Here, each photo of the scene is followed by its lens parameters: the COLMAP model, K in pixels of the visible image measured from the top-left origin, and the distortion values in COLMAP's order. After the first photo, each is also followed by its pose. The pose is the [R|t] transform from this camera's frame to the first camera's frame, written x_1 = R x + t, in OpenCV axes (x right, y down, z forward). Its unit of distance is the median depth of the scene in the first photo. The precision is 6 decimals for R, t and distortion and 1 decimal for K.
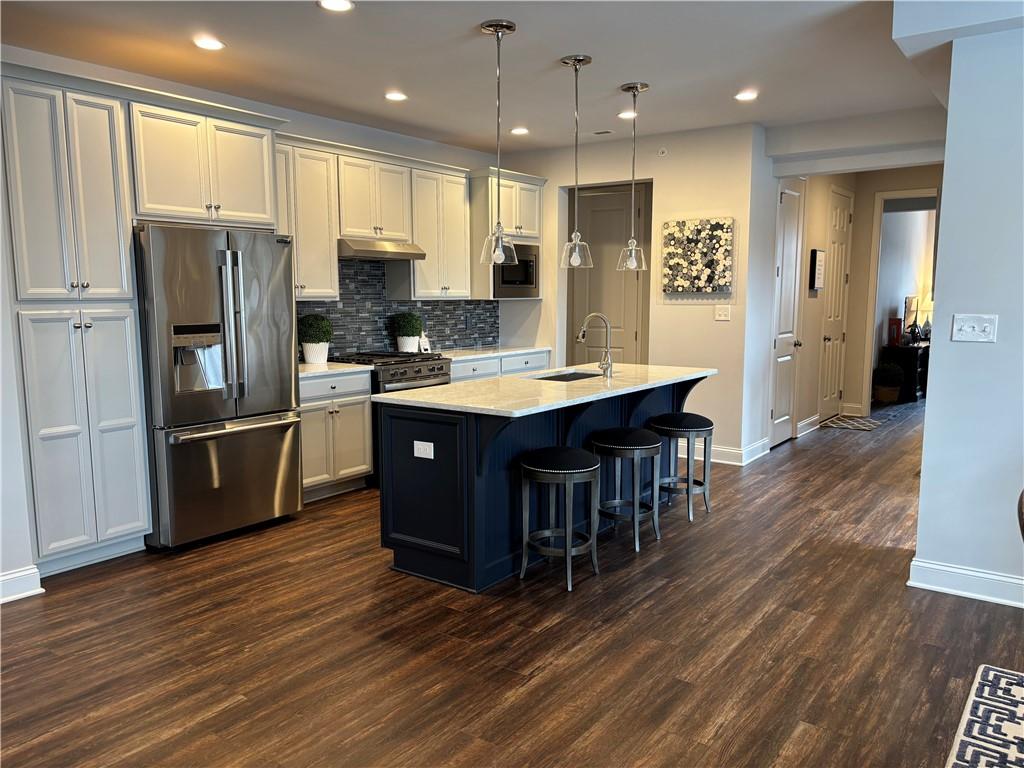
lens RADIAL K [[765.0, 0, 512.1], [0, 765.0, 390.1], [0, 0, 1]] dist [0.034153, -0.019802]
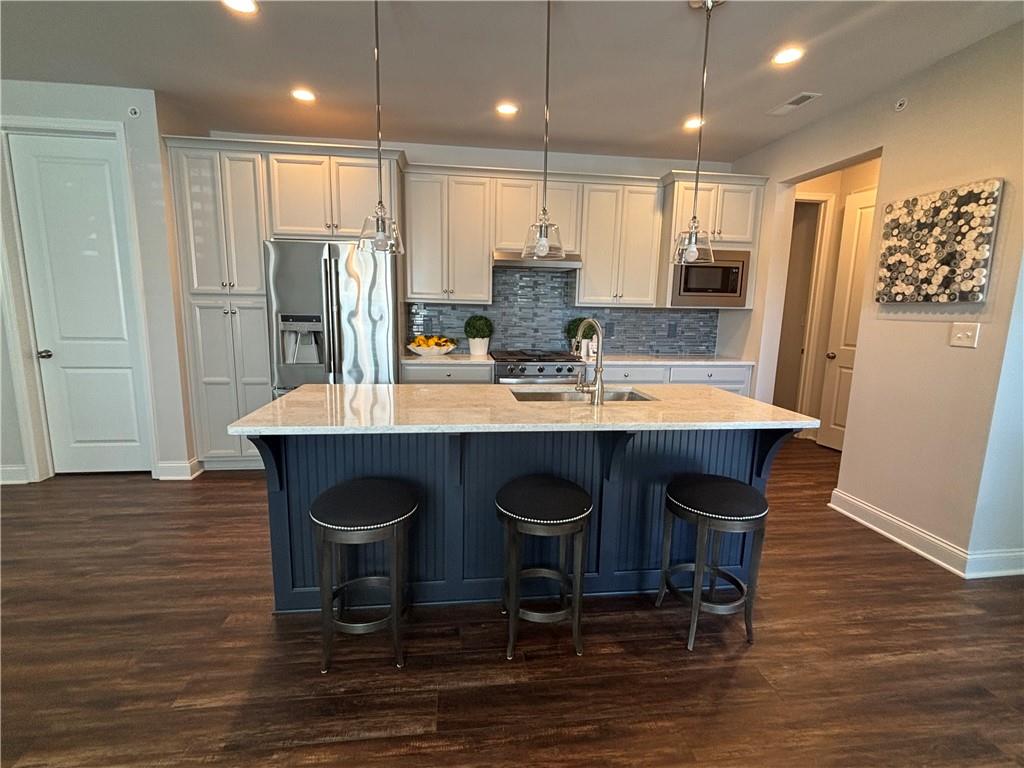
lens RADIAL K [[468.7, 0, 514.3], [0, 468.7, 382.0], [0, 0, 1]] dist [-0.002726, 0.001672]
pose [[0.694745, 0.133029, -0.706847, 0.300937], [-0.113552, 0.990709, 0.074844, -0.049386], [0.710236, 0.028266, 0.703396, 0.469666]]
